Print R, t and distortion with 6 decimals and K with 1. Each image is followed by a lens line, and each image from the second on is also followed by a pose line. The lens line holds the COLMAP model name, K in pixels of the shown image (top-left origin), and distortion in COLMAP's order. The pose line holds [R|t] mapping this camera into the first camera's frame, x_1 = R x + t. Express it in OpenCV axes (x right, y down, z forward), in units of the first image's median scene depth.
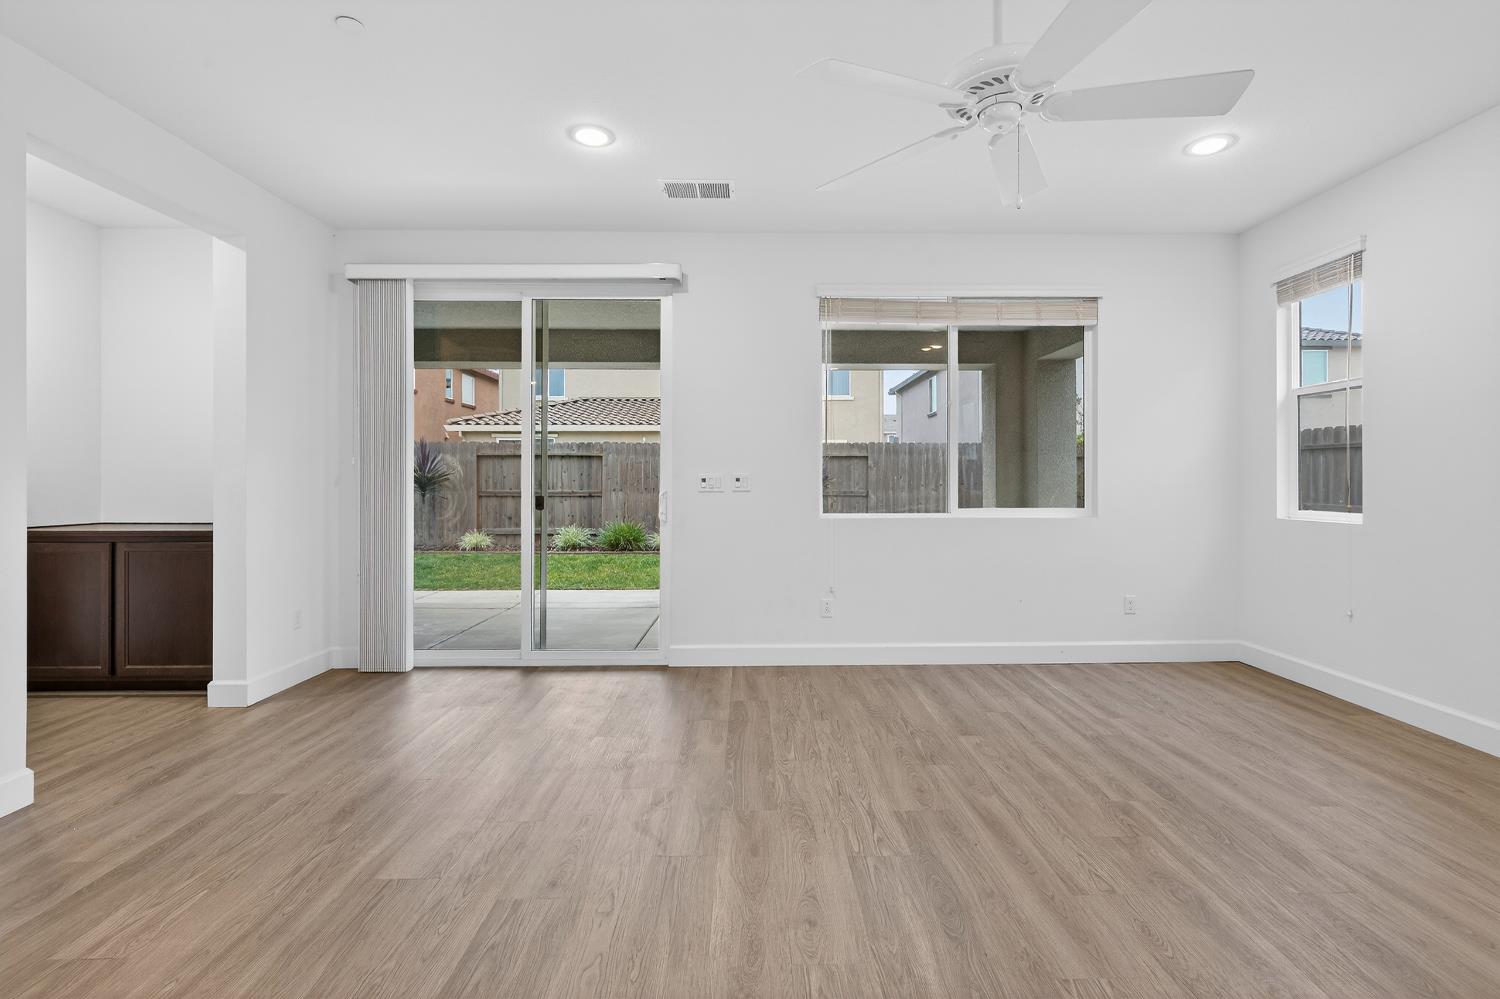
lens RADIAL K [[681.8, 0, 767.9], [0, 681.8, 478.3], [0, 0, 1]] dist [-0.000141, 0.000314]
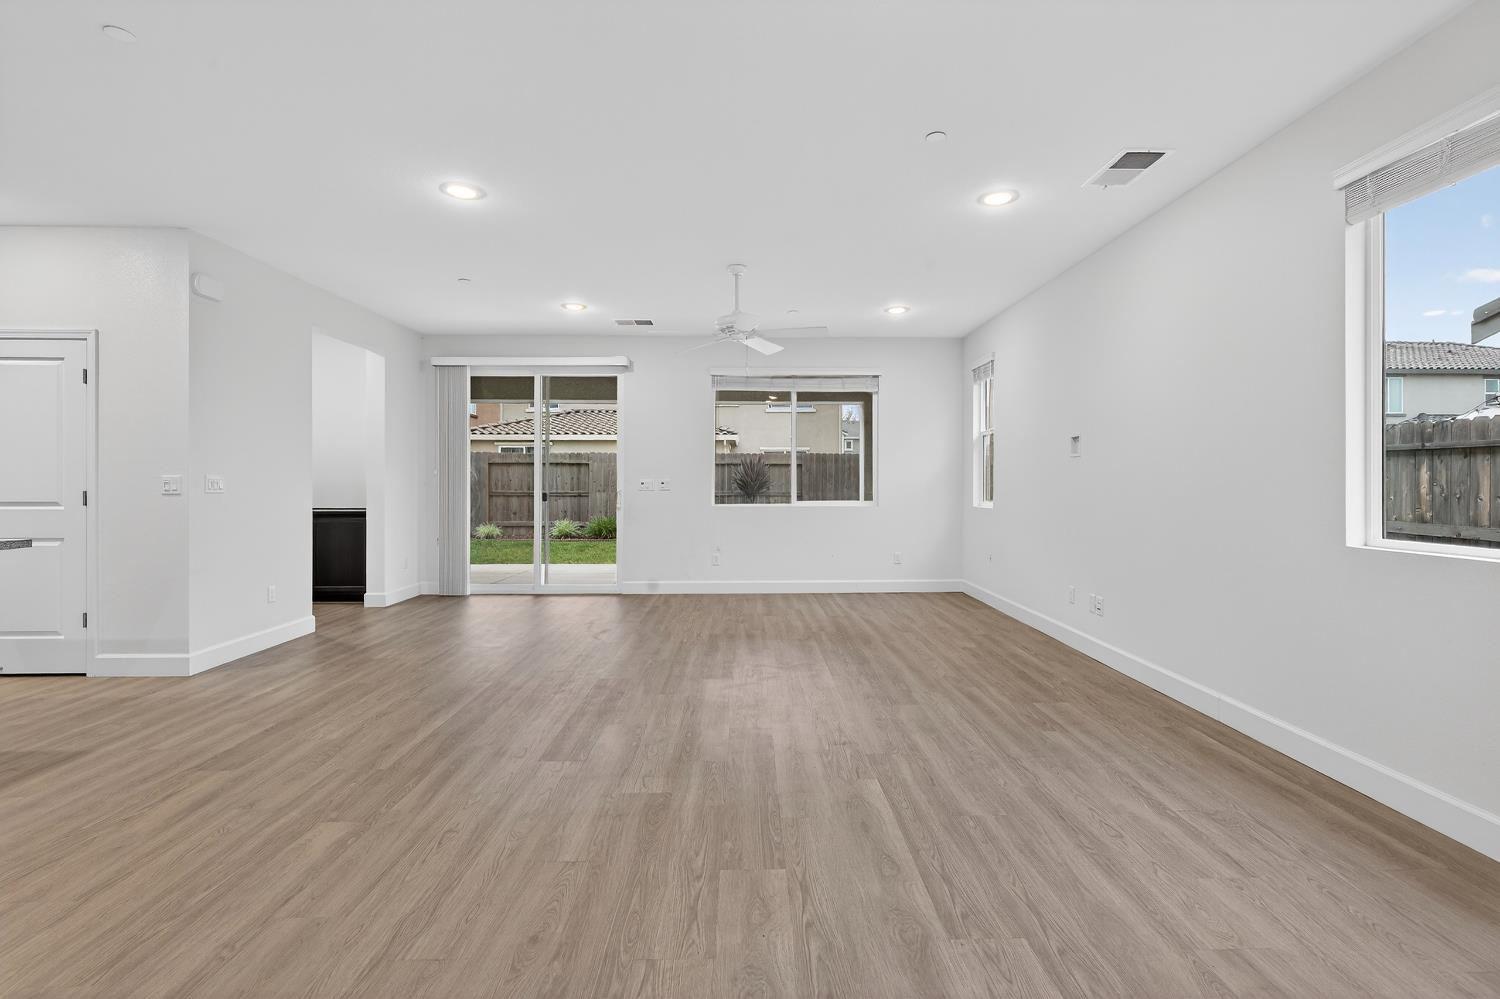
lens RADIAL K [[673.6, 0, 764.3], [0, 673.6, 484.3], [0, 0, 1]] dist [0.000440, 0.000052]
pose [[0.999967, 0.002109, 0.007794, 0.095626], [-0.002149, 0.999985, 0.005100, -0.002399], [-0.007783, -0.005117, 0.999957, -0.330325]]
